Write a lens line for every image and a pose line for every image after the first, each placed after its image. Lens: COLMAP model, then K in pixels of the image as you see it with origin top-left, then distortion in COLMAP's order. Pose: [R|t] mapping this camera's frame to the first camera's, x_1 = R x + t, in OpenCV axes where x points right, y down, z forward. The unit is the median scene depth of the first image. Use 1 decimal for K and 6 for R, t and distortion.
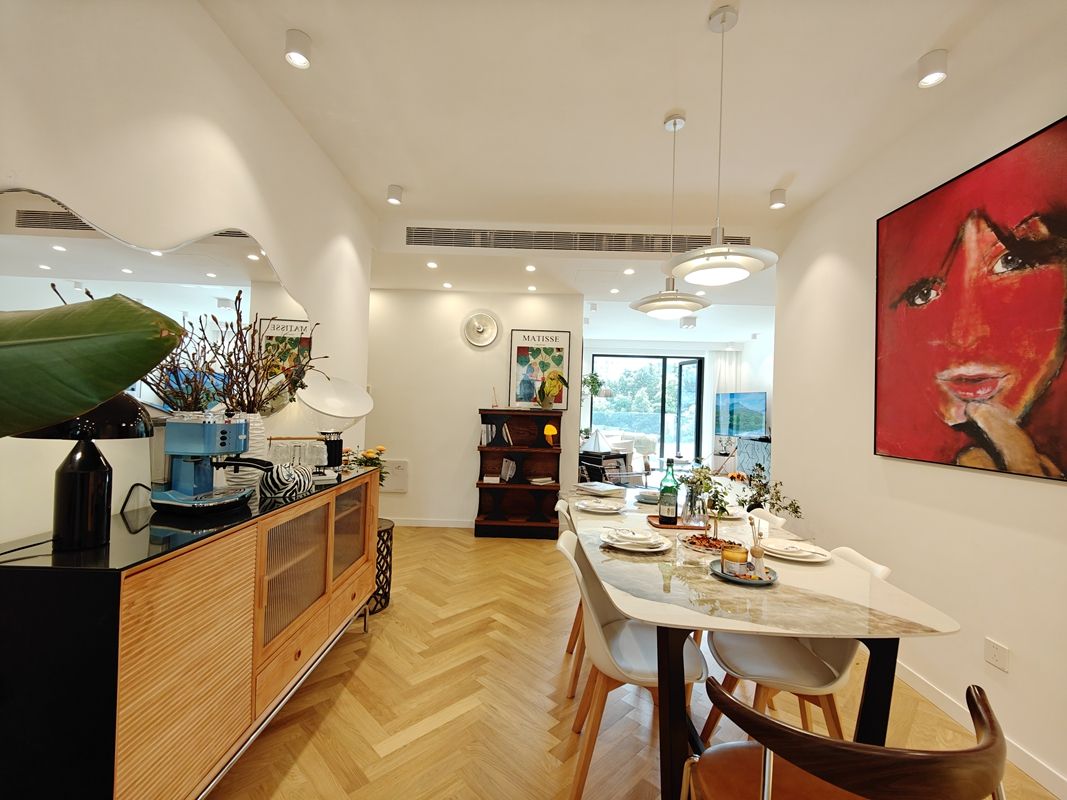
lens RADIAL K [[466.8, 0, 533.5], [0, 466.8, 400.0], [0, 0, 1]] dist [0.000912, -0.000593]
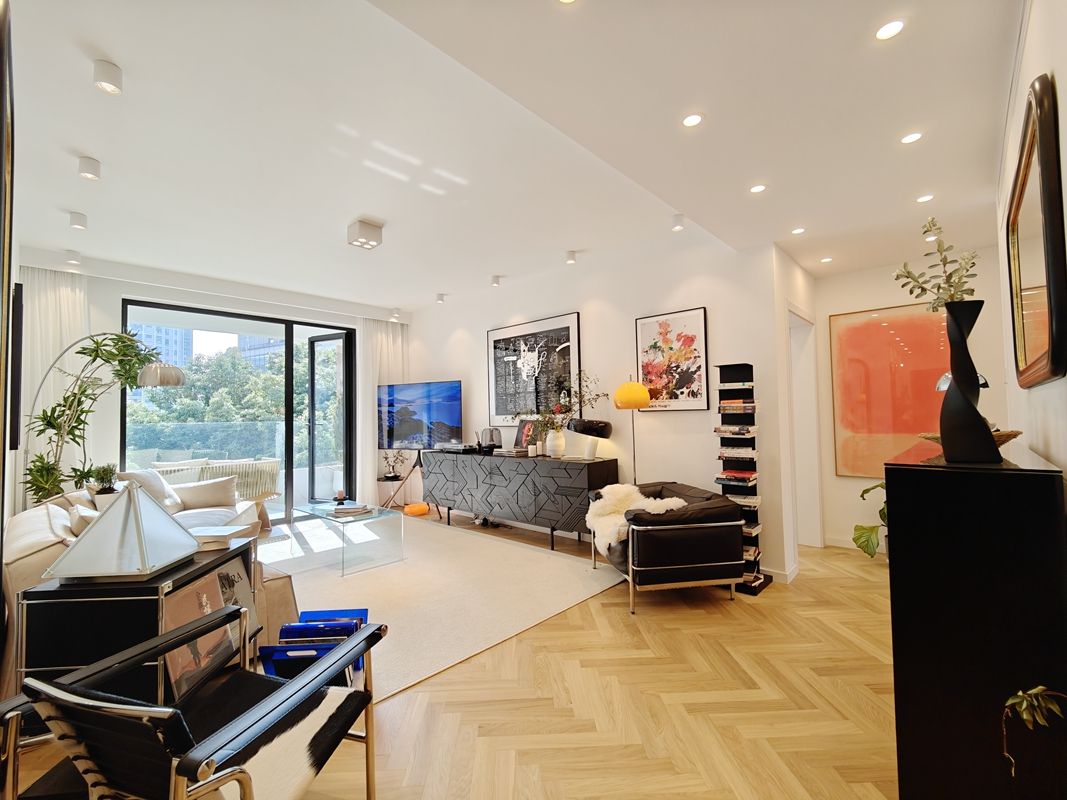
lens RADIAL K [[466.8, 0, 533.5], [0, 466.8, 400.0], [0, 0, 1]] dist [0.000912, -0.000593]
pose [[0.672660, -0.018540, 0.739719, 0.057462], [0.027861, 0.999612, -0.000282, 0.012824], [-0.739427, 0.020799, 0.672916, 0.399837]]
